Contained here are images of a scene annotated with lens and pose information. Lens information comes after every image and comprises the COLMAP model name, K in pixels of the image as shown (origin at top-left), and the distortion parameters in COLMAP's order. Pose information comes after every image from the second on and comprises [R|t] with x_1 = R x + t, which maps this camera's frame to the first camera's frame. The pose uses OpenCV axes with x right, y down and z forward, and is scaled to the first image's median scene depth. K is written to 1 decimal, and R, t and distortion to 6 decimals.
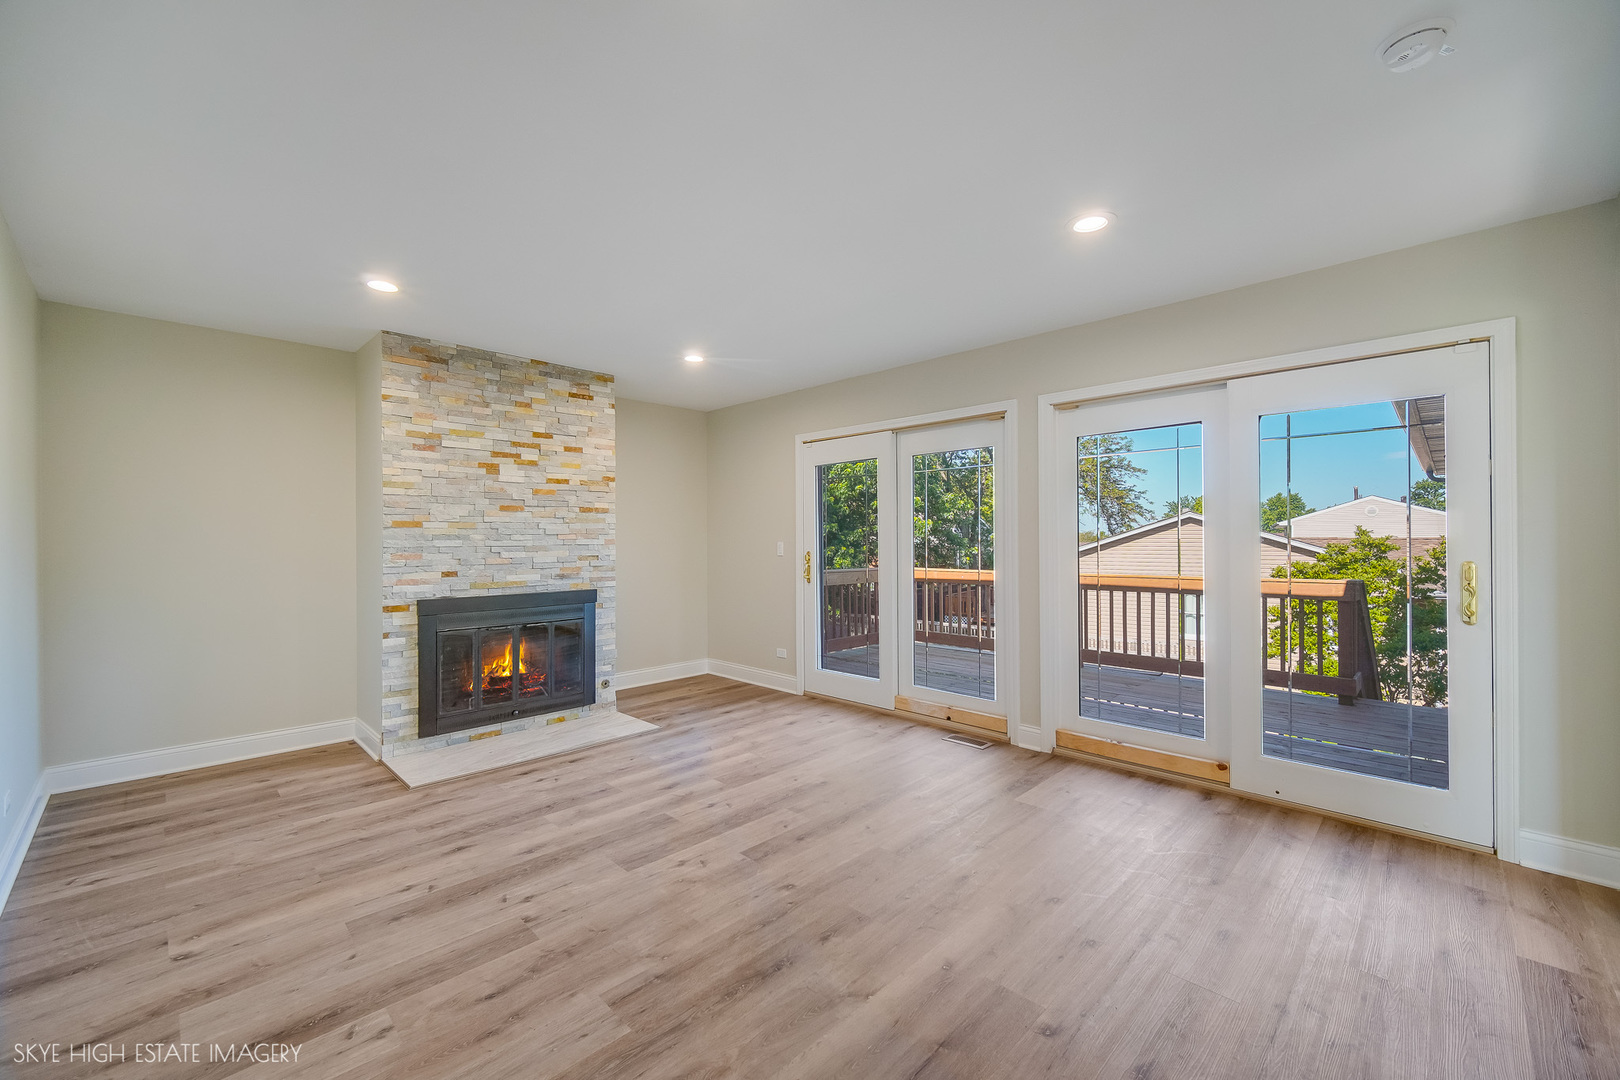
lens RADIAL K [[639.8, 0, 822.1], [0, 639.8, 544.6], [0, 0, 1]] dist [0.000052, 0.000316]
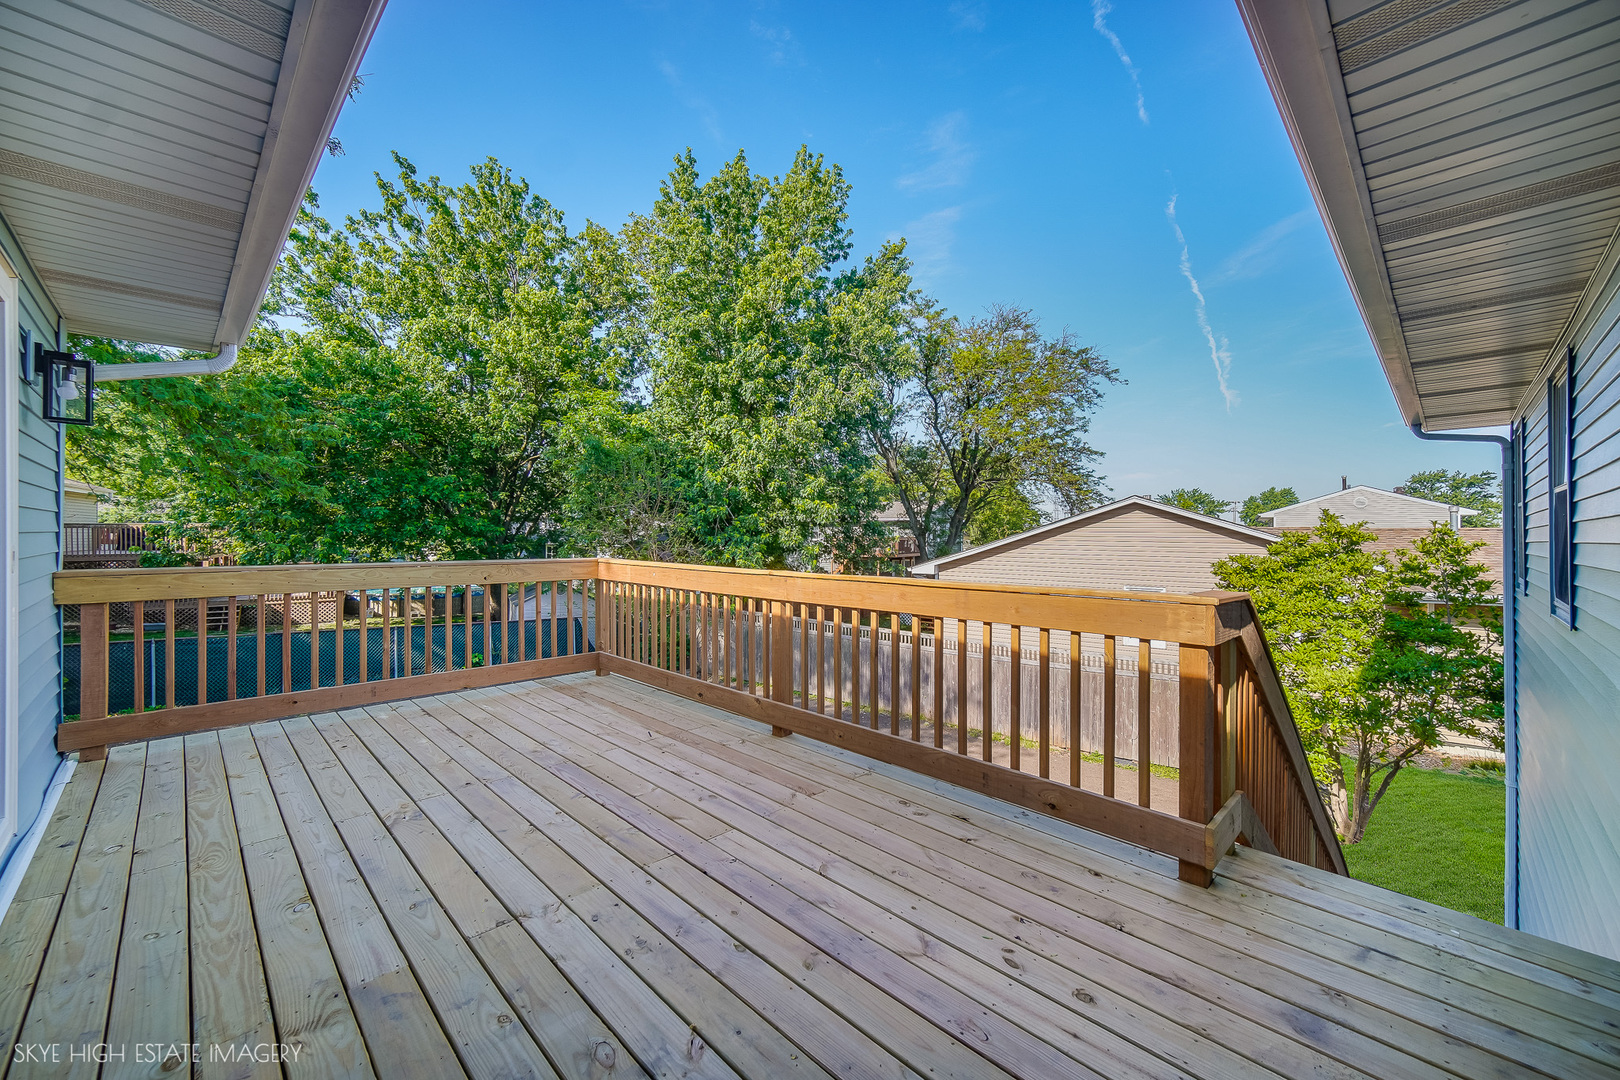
lens RADIAL K [[639.8, 0, 800.4], [0, 639.8, 536.3], [0, 0, 1]] dist [0.000052, 0.000316]
pose [[0.999874, 0.007789, -0.013857, 0.229212], [-0.007766, 0.999968, 0.001699, 0.006997], [0.013870, -0.001592, 0.999903, 0.233120]]
